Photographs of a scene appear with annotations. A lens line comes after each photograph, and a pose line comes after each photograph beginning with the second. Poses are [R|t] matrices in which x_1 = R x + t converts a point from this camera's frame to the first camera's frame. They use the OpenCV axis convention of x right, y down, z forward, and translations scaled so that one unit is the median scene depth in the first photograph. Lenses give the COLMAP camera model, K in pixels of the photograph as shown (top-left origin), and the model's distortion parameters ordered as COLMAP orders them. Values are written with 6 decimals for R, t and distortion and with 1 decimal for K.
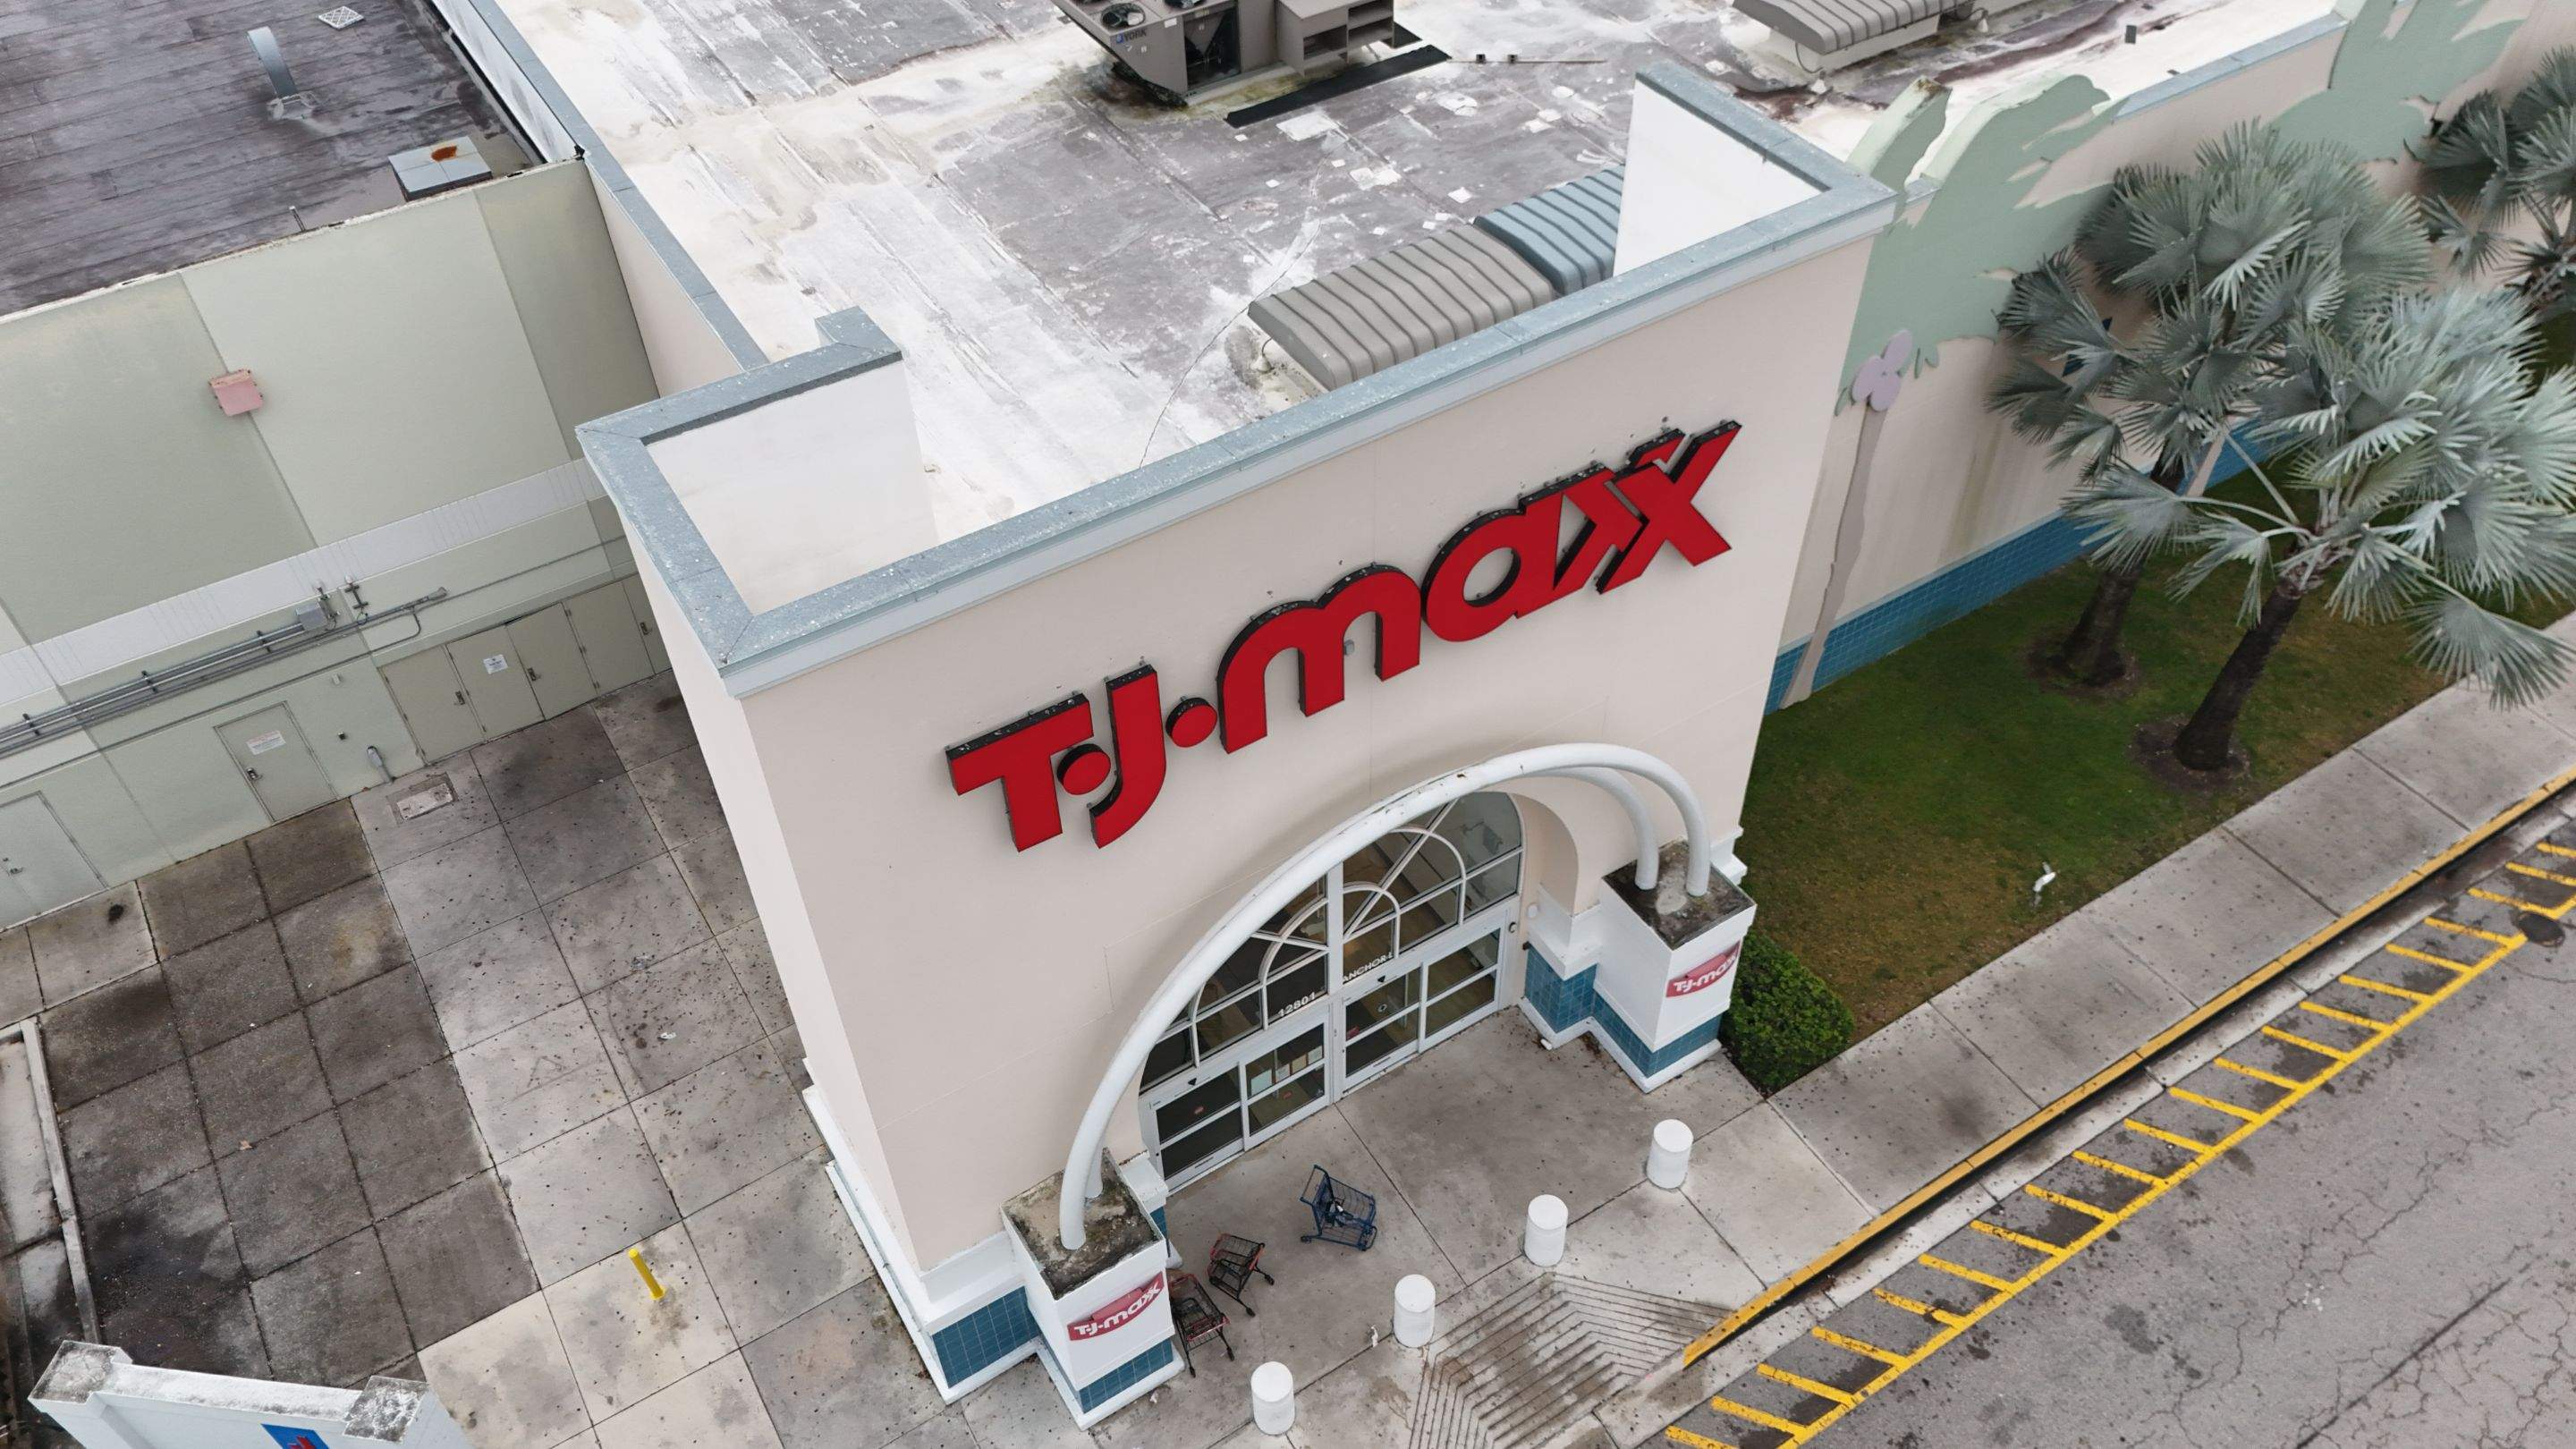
lens RADIAL K [[1917.7, 0, 1288.0], [0, 1917.7, 724.5], [0, 0, 1]] dist [0.007726, 0.002132]
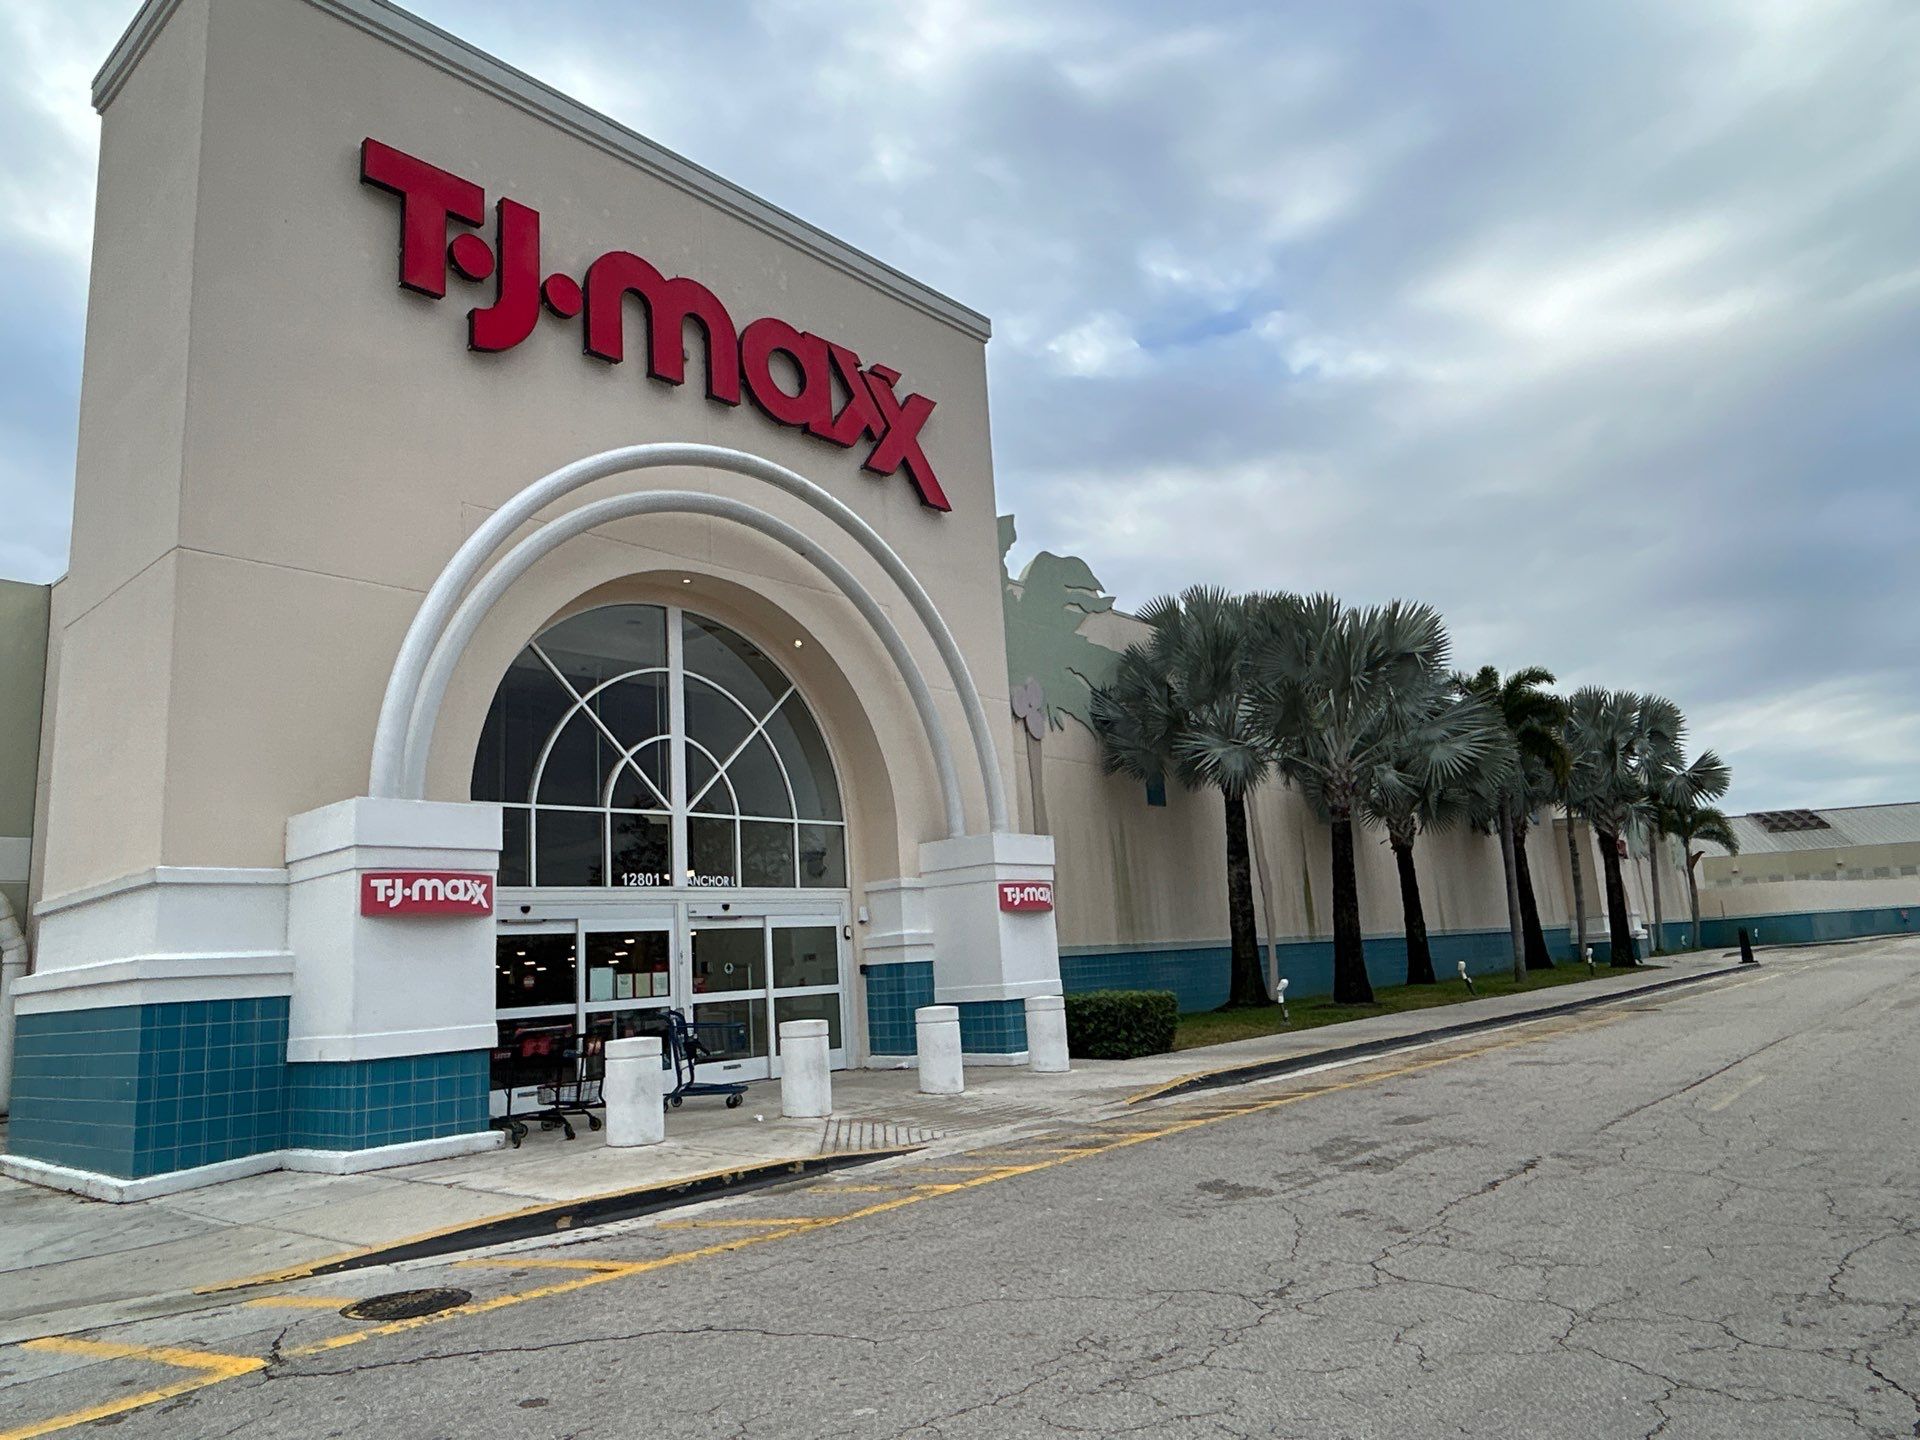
lens RADIAL K [[1269.7, 0, 960.0], [0, 1269.7, 720.0], [0, 0, 1]] dist [-0.001321, -0.000613]
pose [[0.954980, 0.015327, 0.296274, -0.032340], [0.243036, 0.532310, -0.810913, 0.661883], [-0.170138, 0.846411, 0.504620, 0.579995]]
